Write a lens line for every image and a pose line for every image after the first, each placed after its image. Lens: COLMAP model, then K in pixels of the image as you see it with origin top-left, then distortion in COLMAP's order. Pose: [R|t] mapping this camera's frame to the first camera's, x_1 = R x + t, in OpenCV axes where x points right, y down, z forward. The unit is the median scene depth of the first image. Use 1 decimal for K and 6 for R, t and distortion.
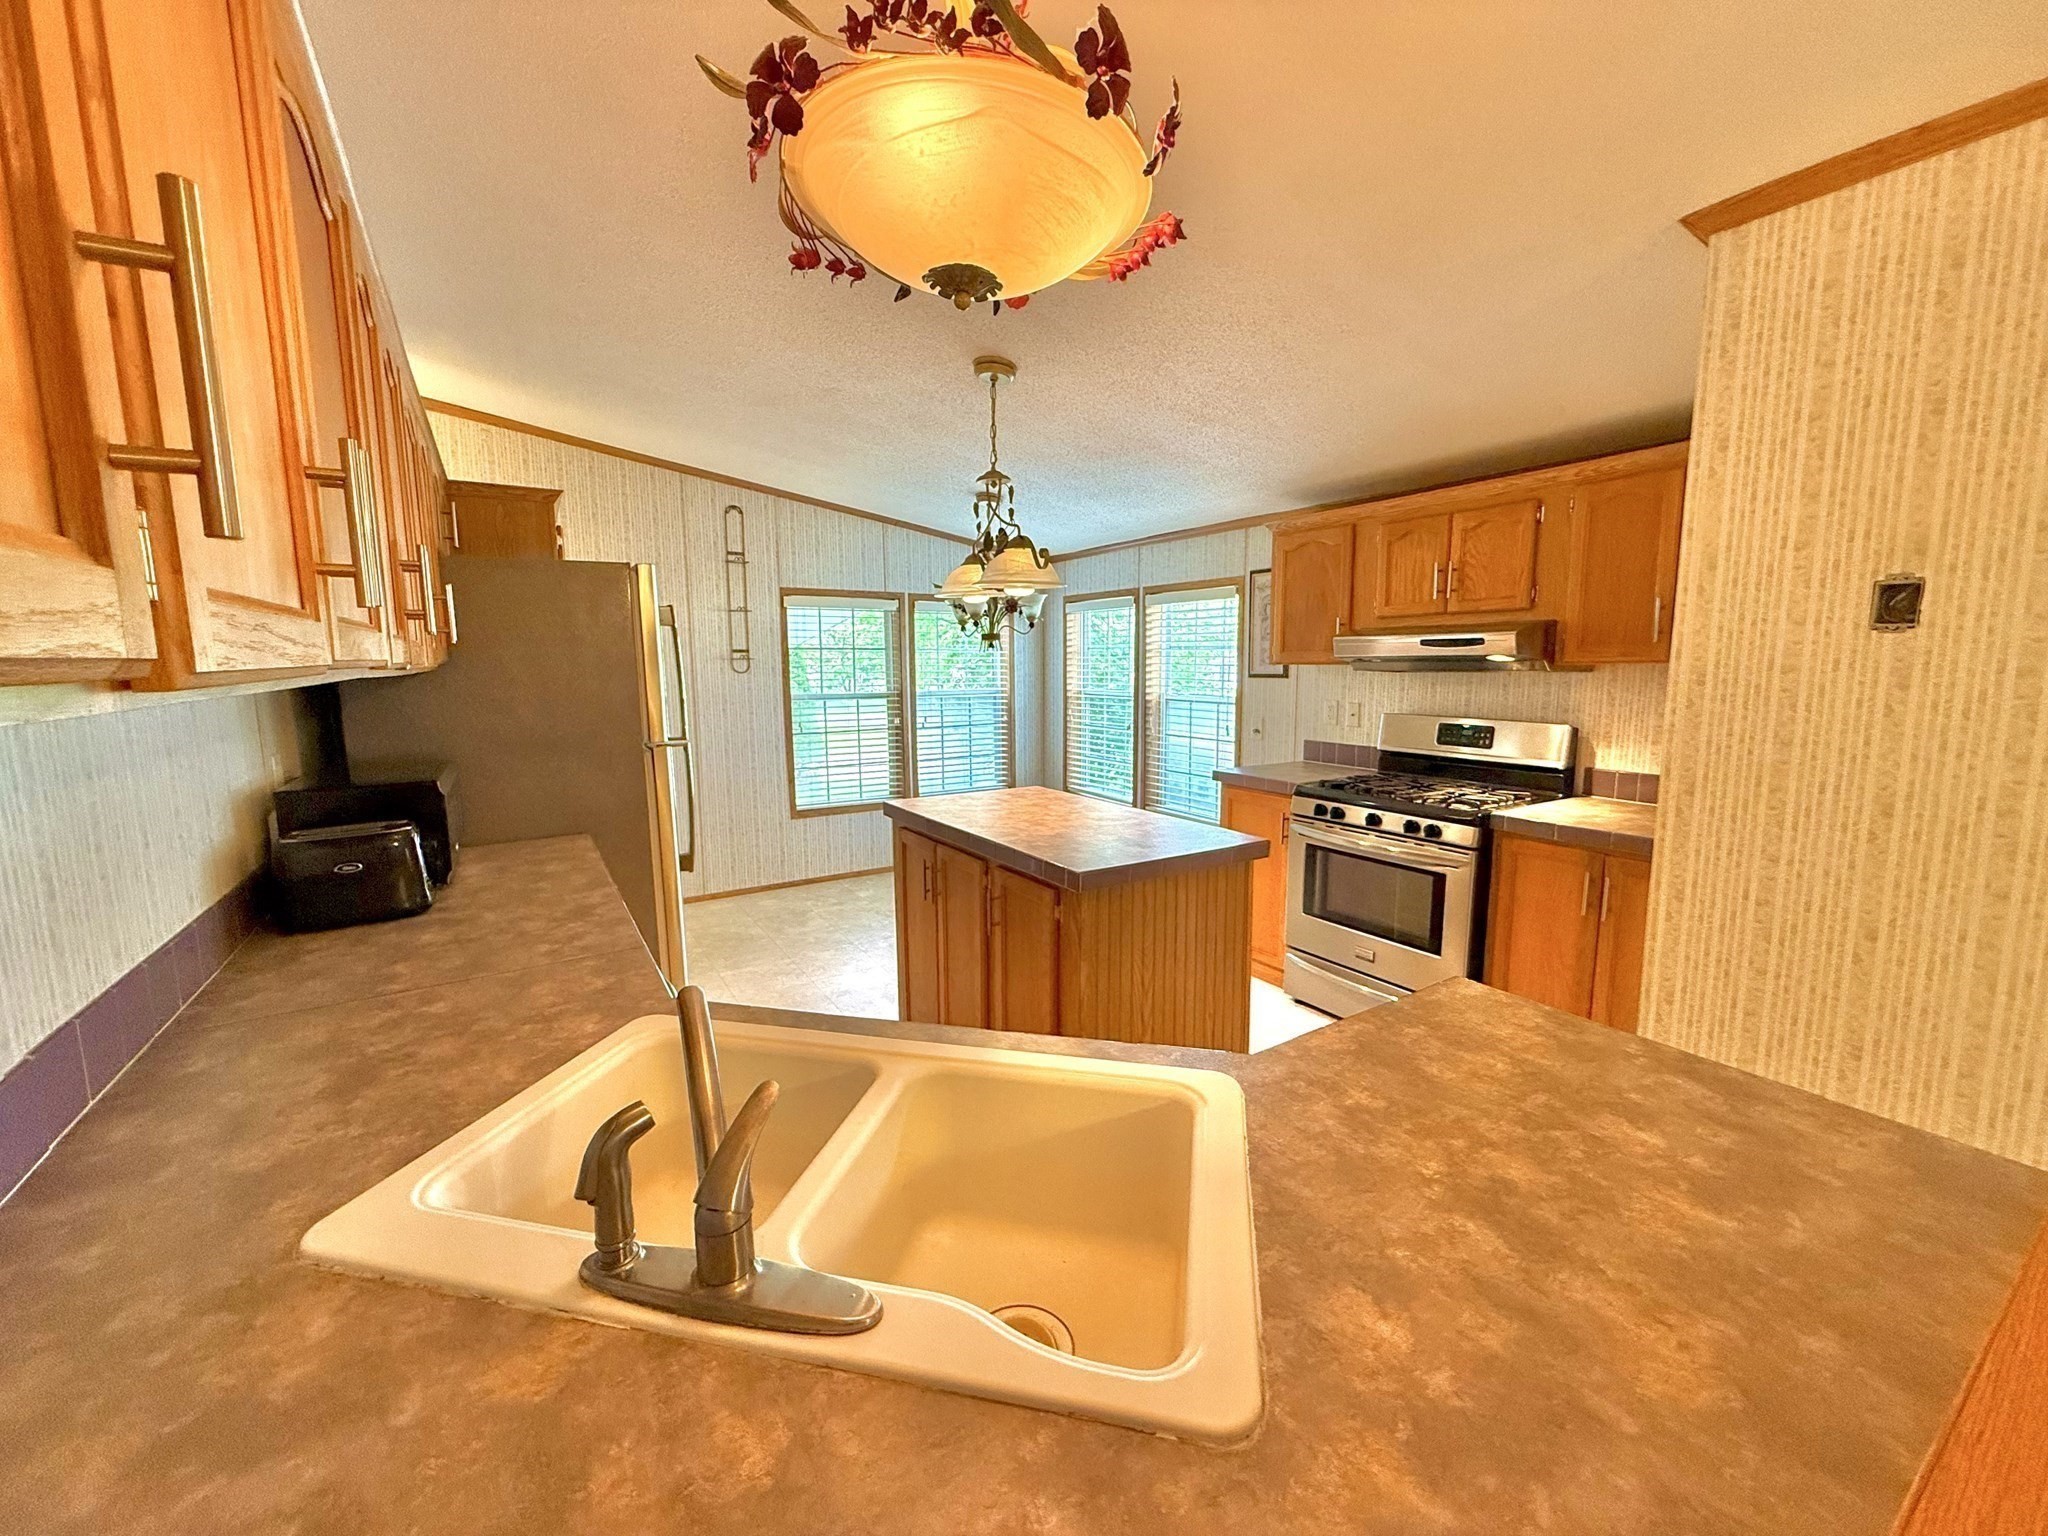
lens RADIAL K [[817.1, 0, 1027.5], [0, 817.1, 764.5], [0, 0, 1]] dist [0.004408, 0.000188]
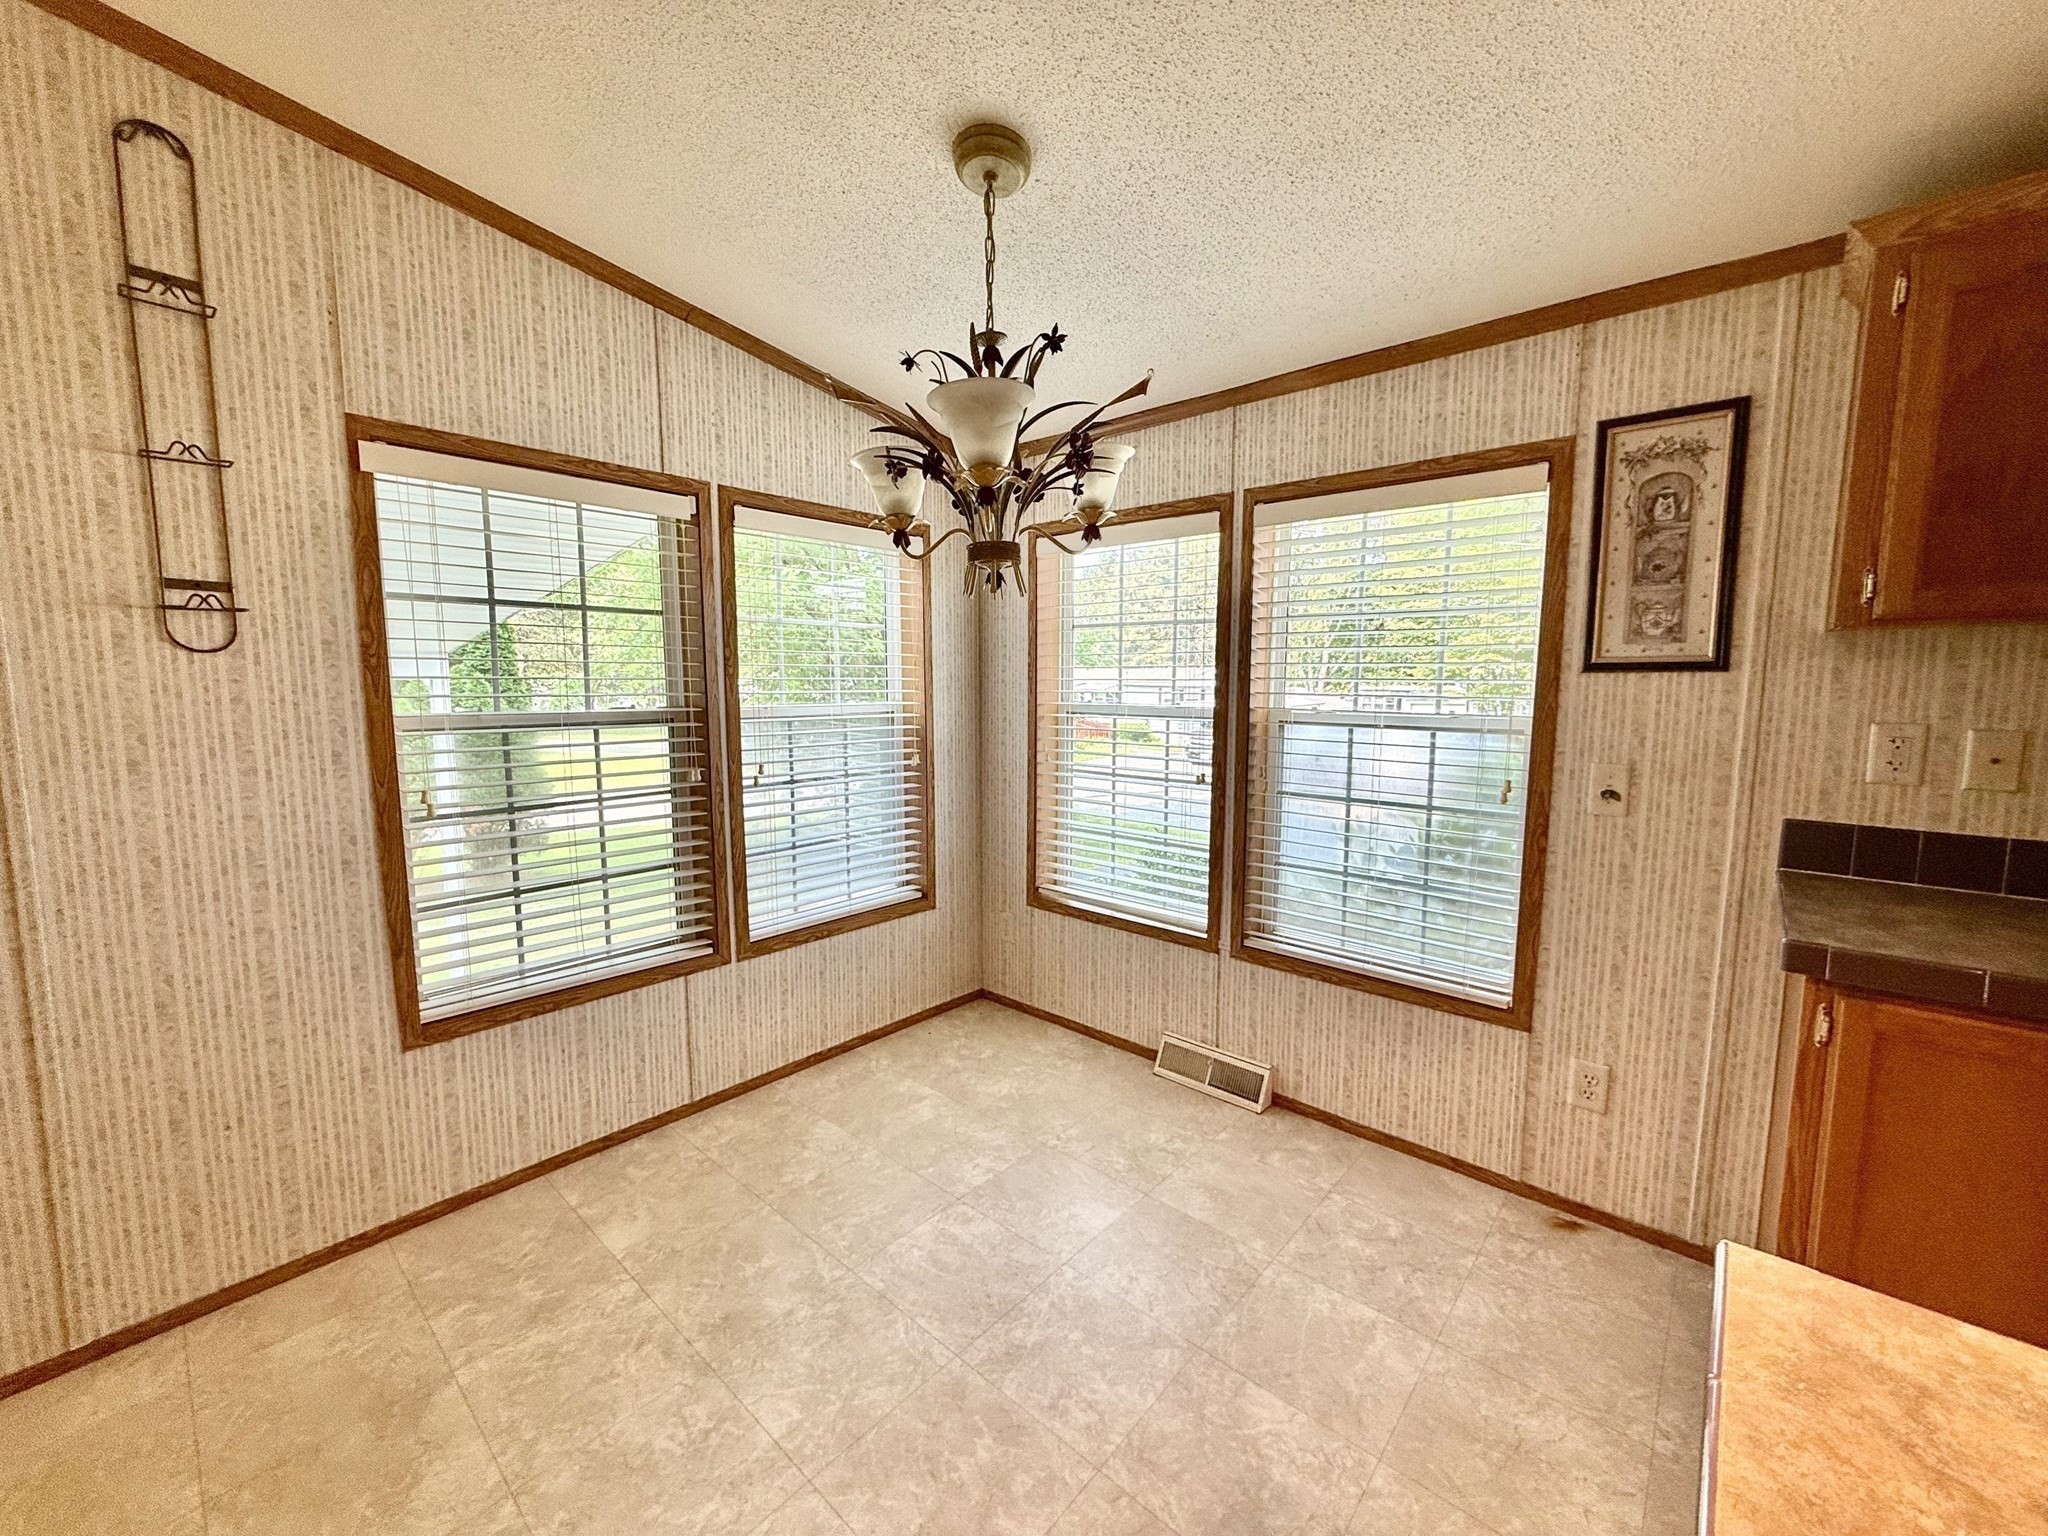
lens RADIAL K [[817.1, 0, 1023.8], [0, 817.1, 767.6], [0, 0, 1]] dist [0.004408, 0.000188]
pose [[0.962036, -0.021707, 0.272057, -0.117950], [0.027734, 0.999447, -0.018330, -0.048005], [-0.271508, 0.025179, 0.962107, 0.571329]]
